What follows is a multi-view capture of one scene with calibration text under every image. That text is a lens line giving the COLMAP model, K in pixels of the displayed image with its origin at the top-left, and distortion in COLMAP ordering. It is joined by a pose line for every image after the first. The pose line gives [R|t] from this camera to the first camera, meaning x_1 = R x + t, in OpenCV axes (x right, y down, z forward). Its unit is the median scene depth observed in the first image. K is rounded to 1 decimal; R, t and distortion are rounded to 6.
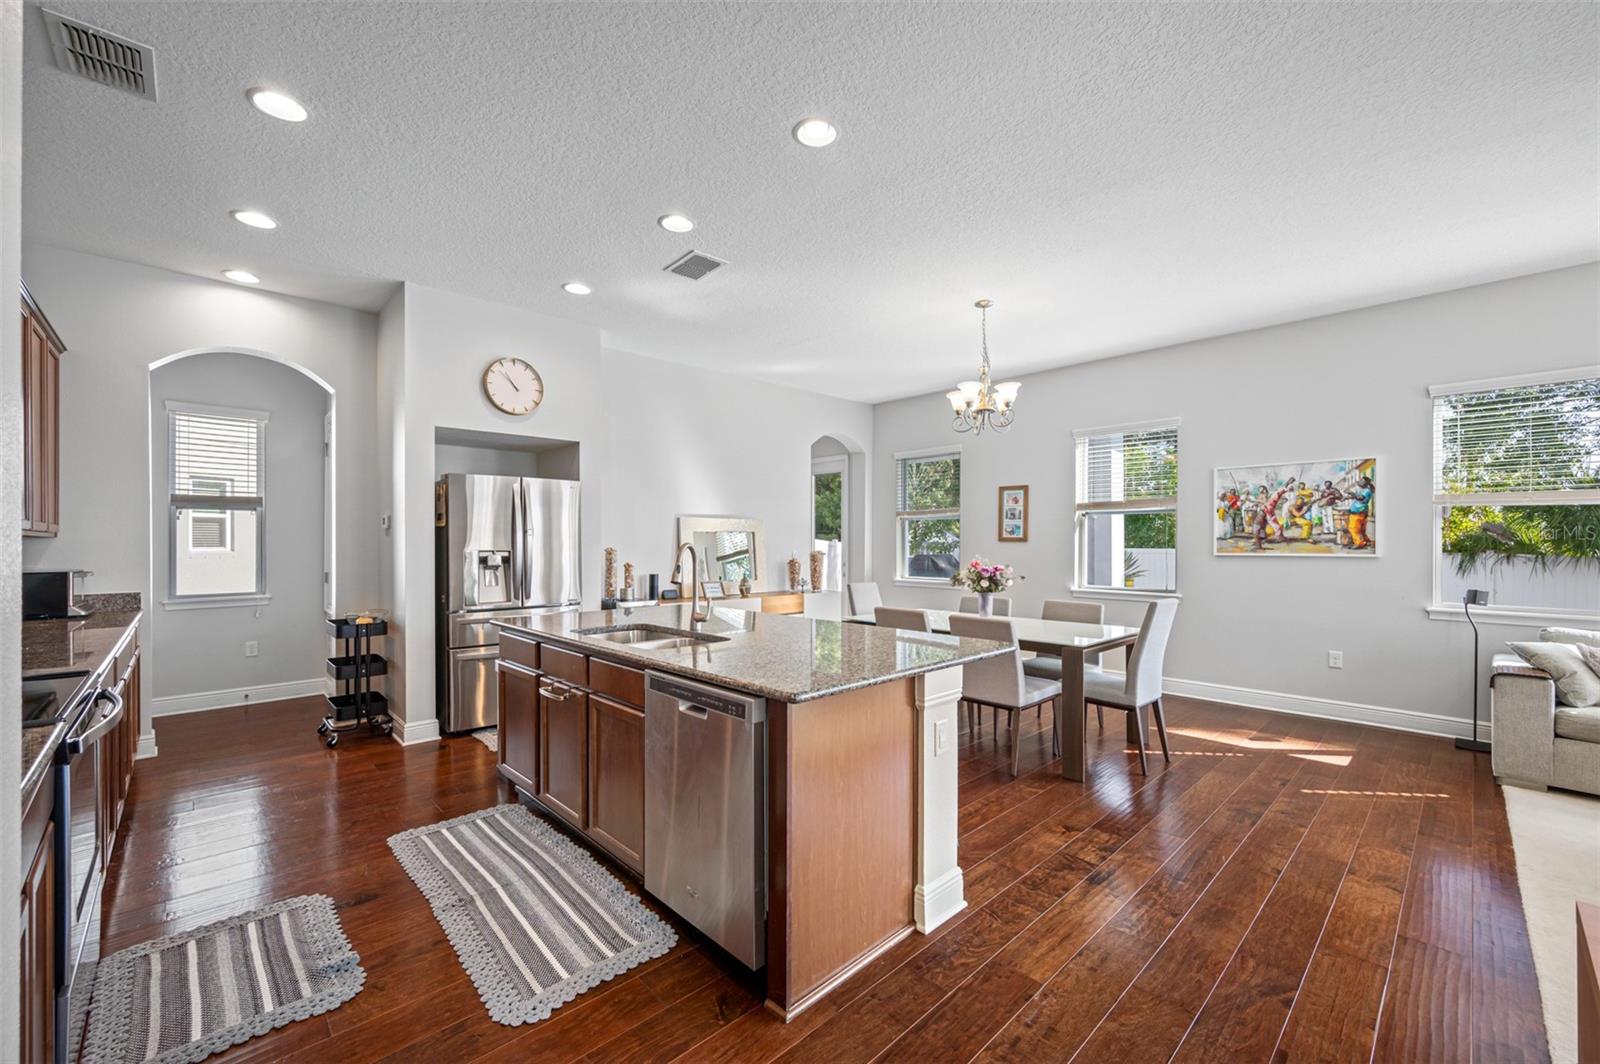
lens RADIAL K [[642.8, 0, 799.9], [0, 642.8, 536.3], [0, 0, 1]] dist [-0.000417, 0.000208]
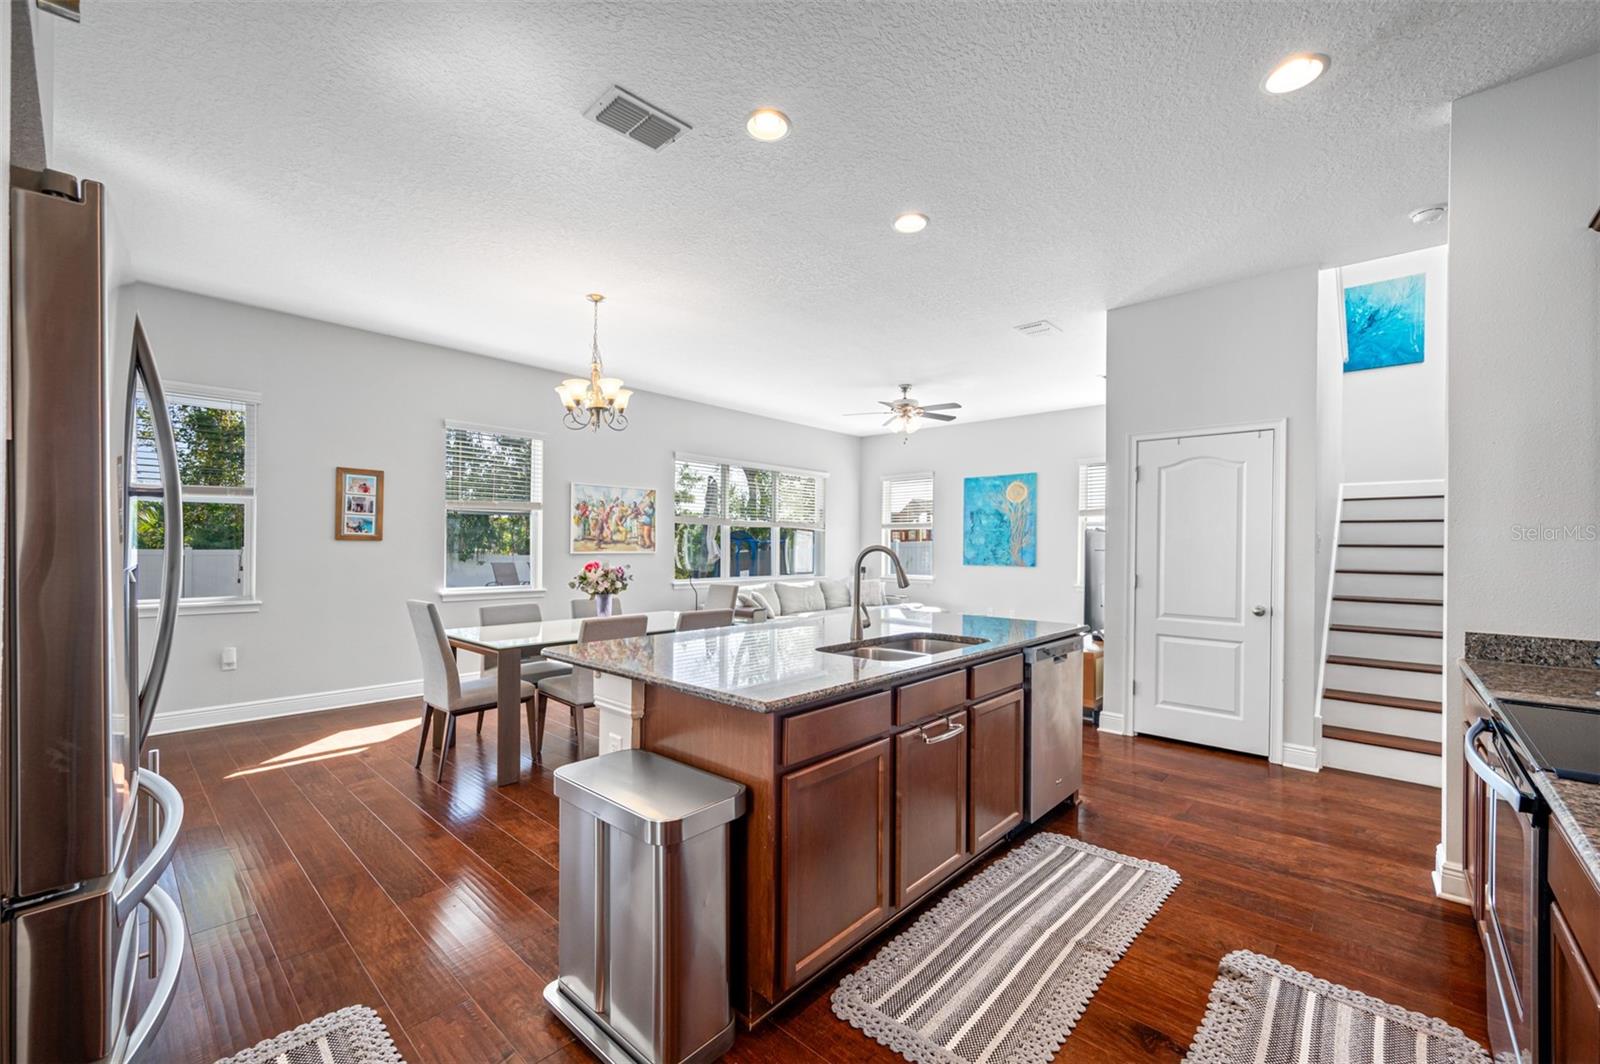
lens RADIAL K [[642.8, 0, 808.9], [0, 642.8, 541.4], [0, 0, 1]] dist [-0.000417, 0.000208]
pose [[-0.070033, 0.005608, 0.997529, -0.668175], [-0.017150, 0.999830, -0.006825, 0.007515], [-0.997397, -0.017585, -0.069925, 0.700046]]
